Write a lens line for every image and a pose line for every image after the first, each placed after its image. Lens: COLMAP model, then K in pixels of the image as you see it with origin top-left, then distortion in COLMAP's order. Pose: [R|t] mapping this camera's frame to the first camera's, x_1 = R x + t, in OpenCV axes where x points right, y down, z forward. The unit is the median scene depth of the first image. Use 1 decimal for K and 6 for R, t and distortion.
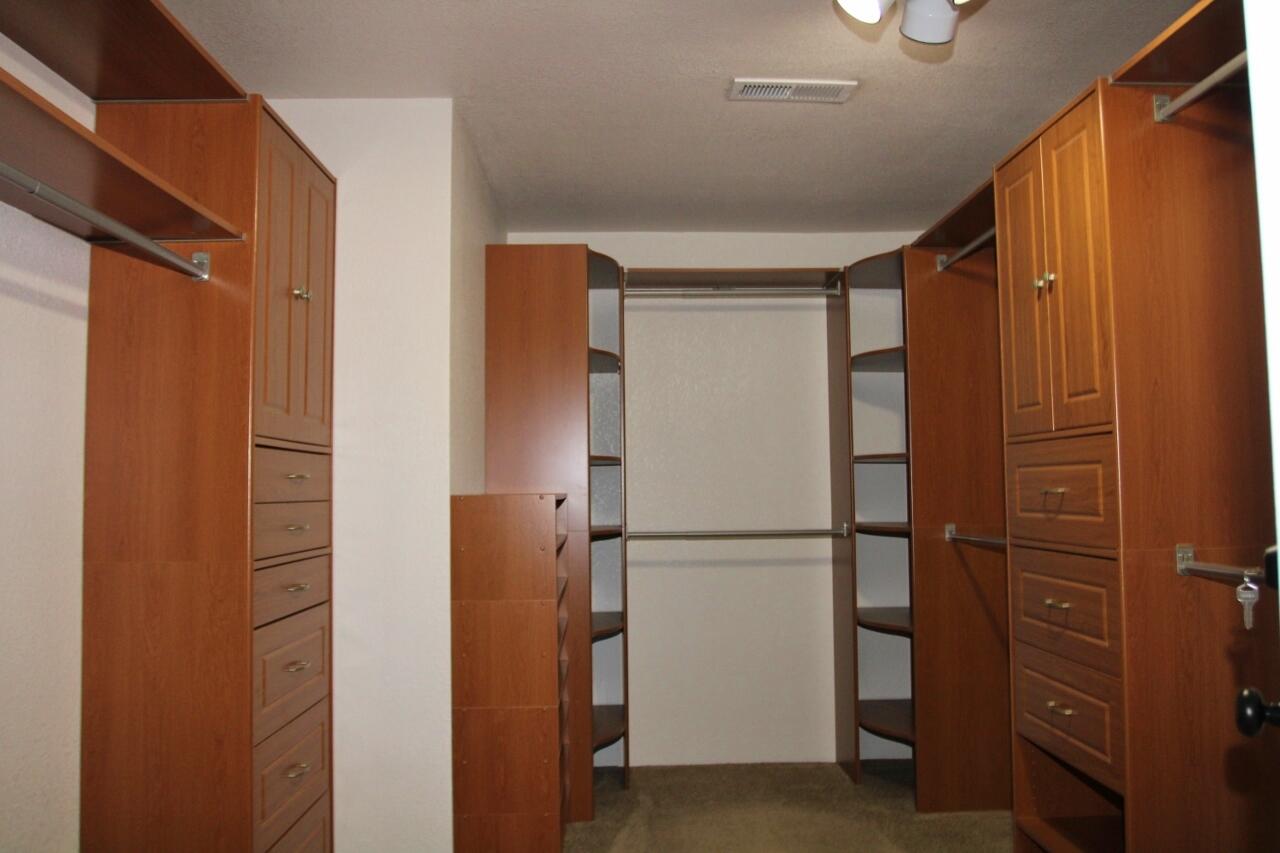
lens RADIAL K [[1067.4, 0, 645.5], [0, 1067.4, 414.0], [0, 0, 1]] dist [-0.014601, 0.007292]
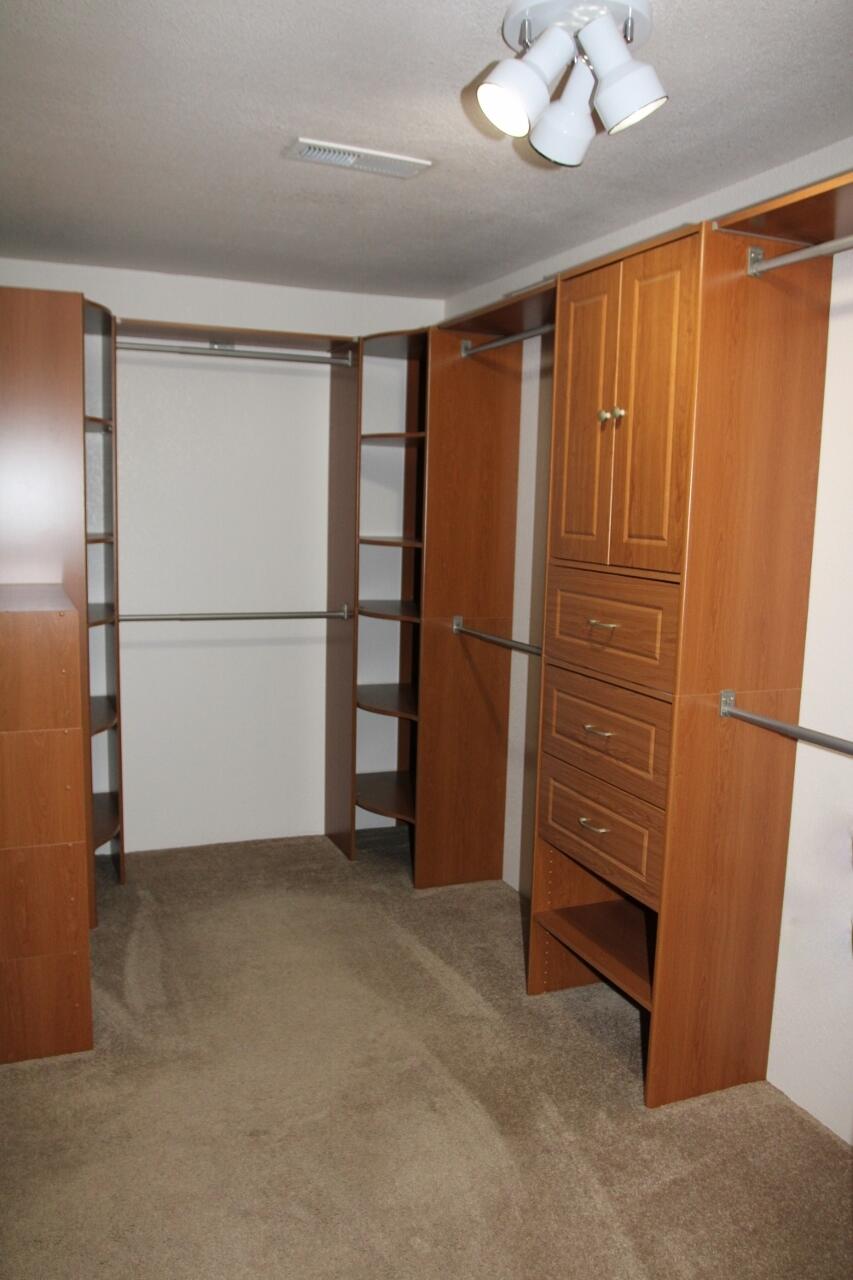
lens RADIAL K [[1067.4, 0, 426.5], [0, 1067.4, 640.0], [0, 0, 1]] dist [-0.014601, 0.007292]
pose [[0.938650, -0.007679, 0.344785, -0.125057], [-0.063676, 0.978704, 0.195152, -0.095919], [-0.338941, -0.205134, 0.918172, 0.095747]]
